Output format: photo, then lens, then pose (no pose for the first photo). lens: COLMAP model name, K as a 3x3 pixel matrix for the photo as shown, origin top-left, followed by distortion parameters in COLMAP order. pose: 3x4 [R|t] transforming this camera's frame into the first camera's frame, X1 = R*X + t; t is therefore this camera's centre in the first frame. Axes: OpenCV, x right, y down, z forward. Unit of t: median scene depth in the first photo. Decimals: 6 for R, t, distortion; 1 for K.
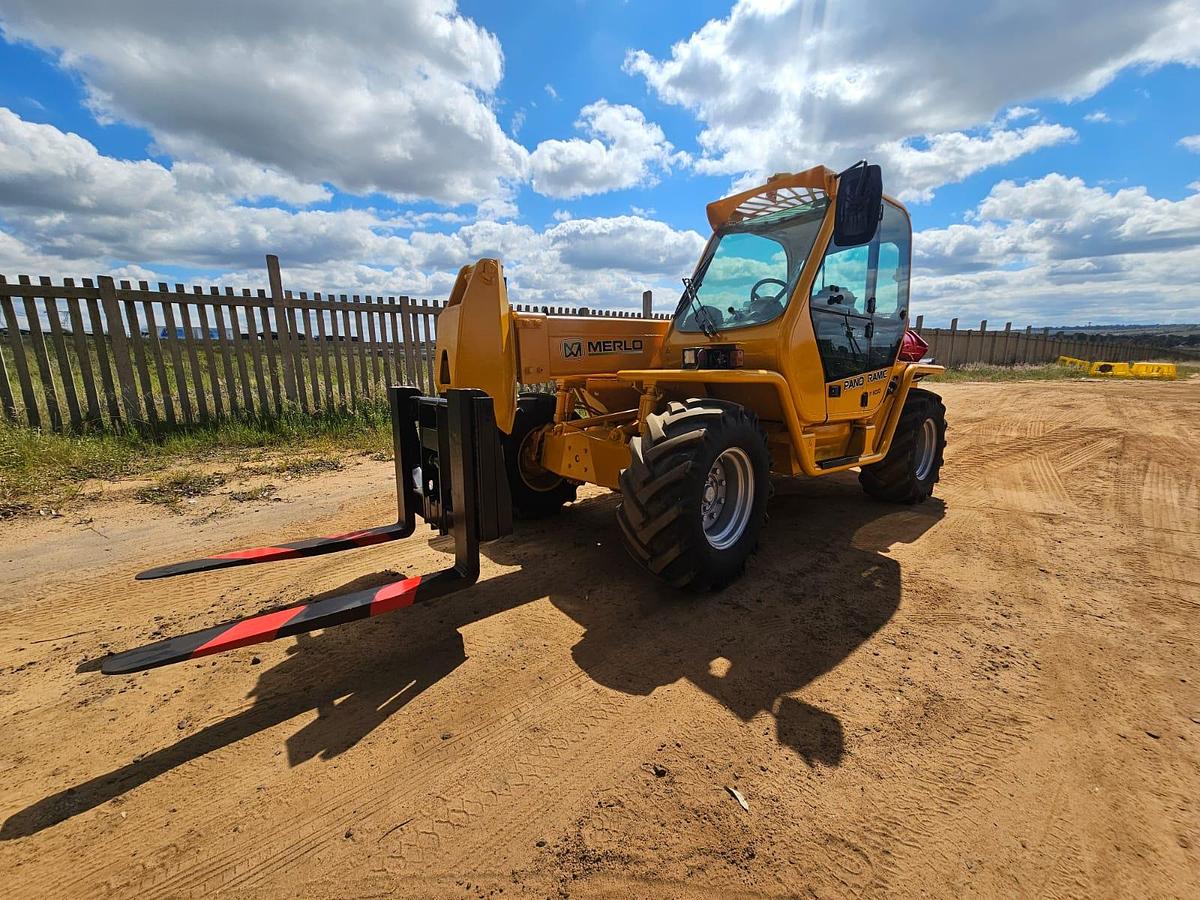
lens RADIAL K [[485.9, 0, 600.0], [0, 485.9, 450.0], [0, 0, 1]] dist [0.003524, 0.000149]
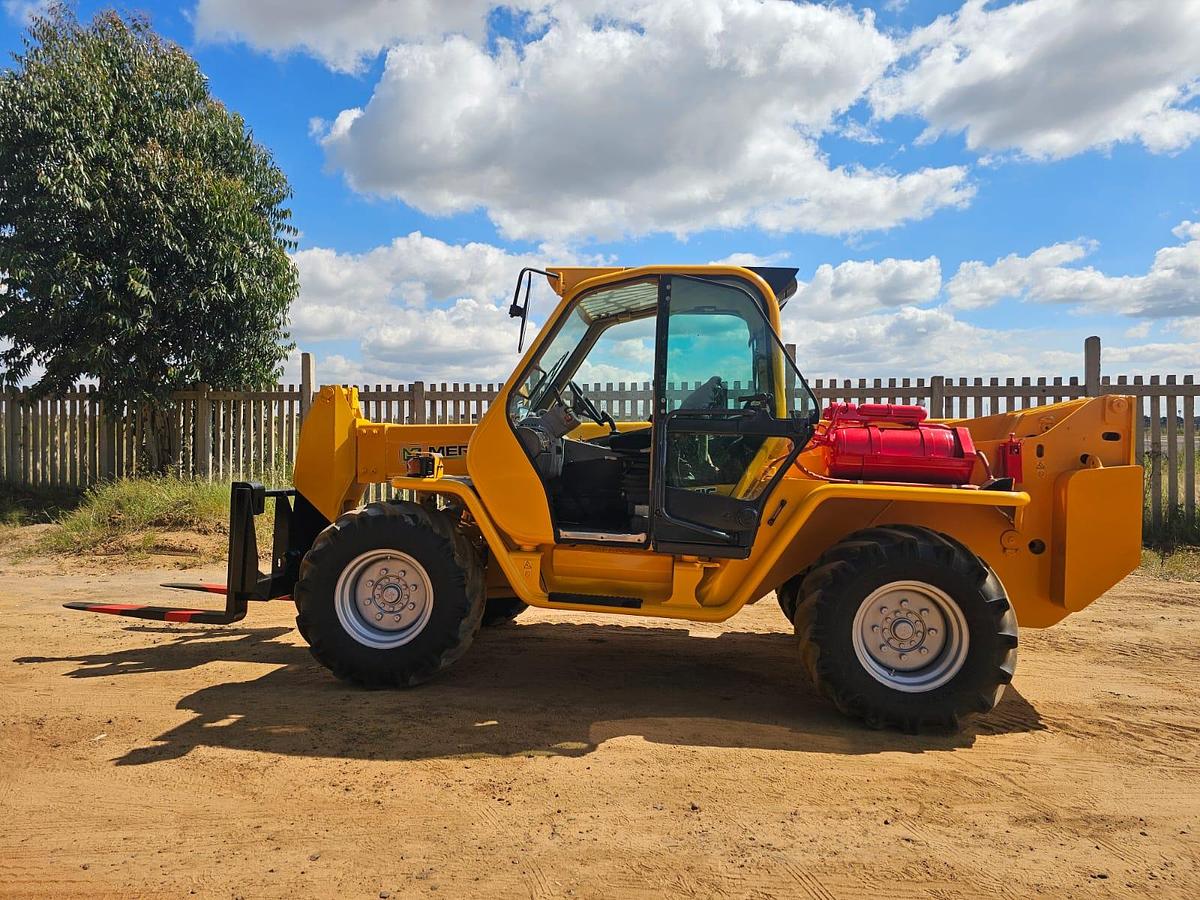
lens RADIAL K [[796.8, 0, 590.6], [0, 796.8, 453.0], [0, 0, 1]] dist [0.056735, -0.041776]
pose [[0.670436, 0.018549, -0.741735, 1.780071], [-0.150436, 0.982322, -0.111409, -0.079660], [0.726556, 0.186277, 0.661375, 0.129876]]
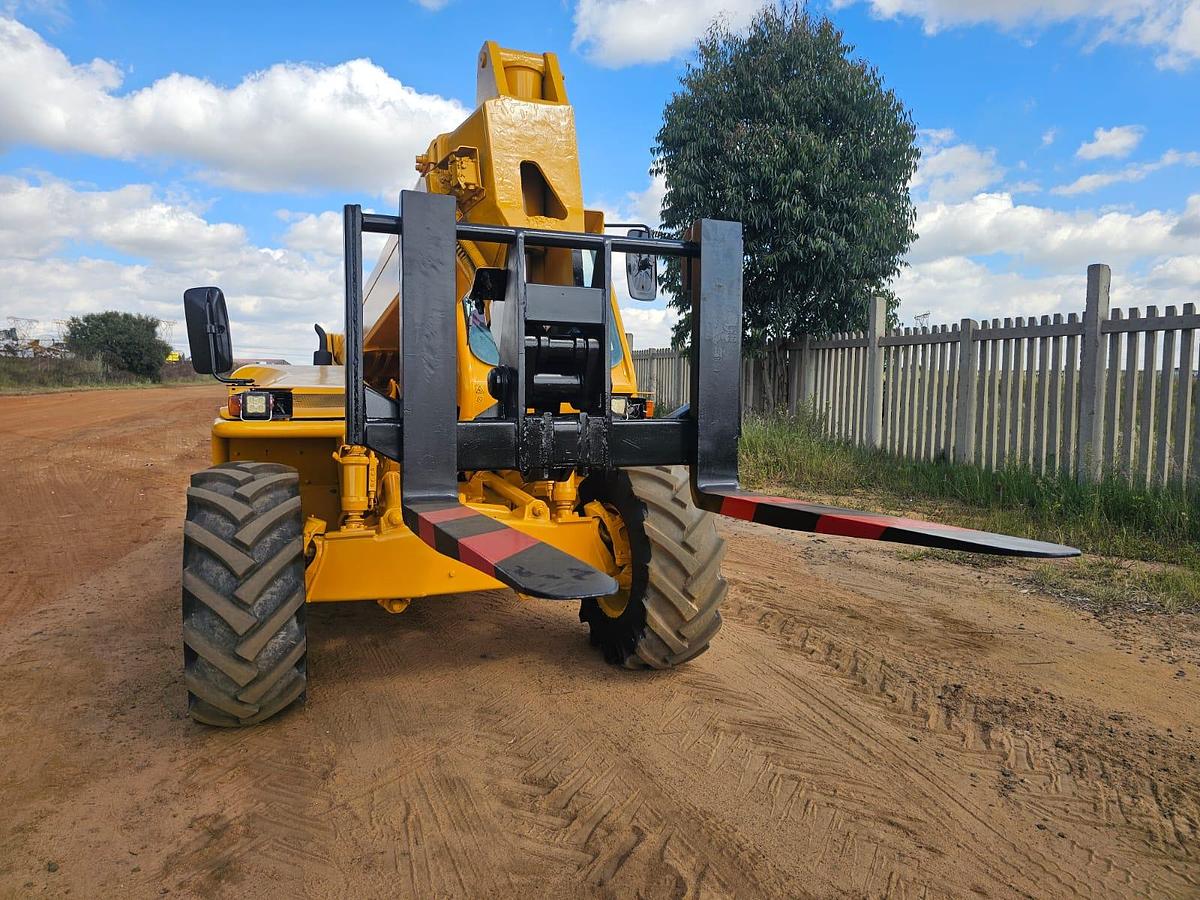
lens RADIAL K [[800.1, 0, 600.0], [0, 800.1, 470.3], [0, 0, 1]] dist [0.040618, -0.036613]
pose [[-0.304797, 0.098588, -0.947301, 2.055649], [-0.204308, 0.964706, 0.166136, -0.430840], [0.930246, 0.244179, -0.273897, 2.035640]]
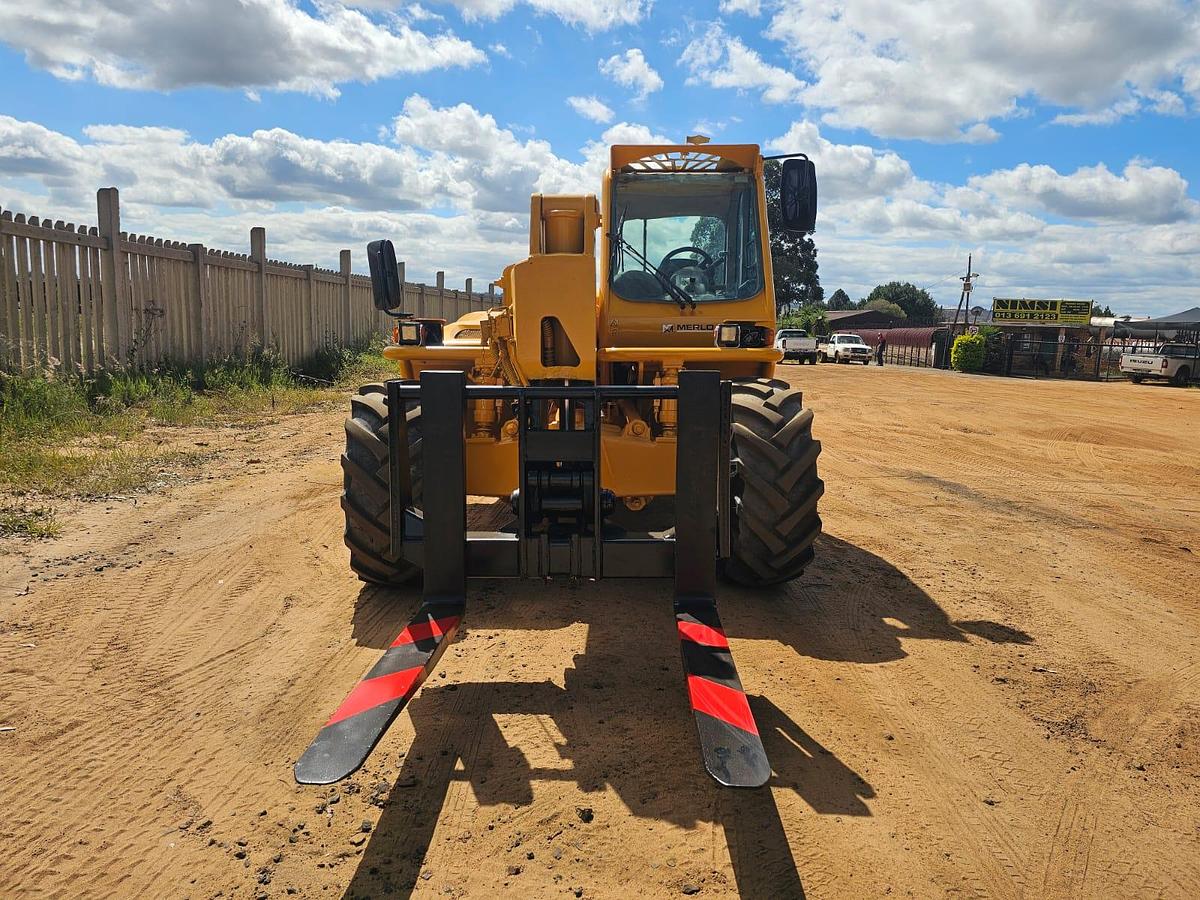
lens RADIAL K [[796.8, 0, 590.6], [0, 796.8, 453.0], [0, 0, 1]] dist [0.056735, -0.041776]
pose [[0.650650, -0.093557, 0.753593, -1.149271], [0.110958, 0.993444, 0.027533, -0.041623], [-0.751228, 0.065703, 0.656765, 0.235856]]
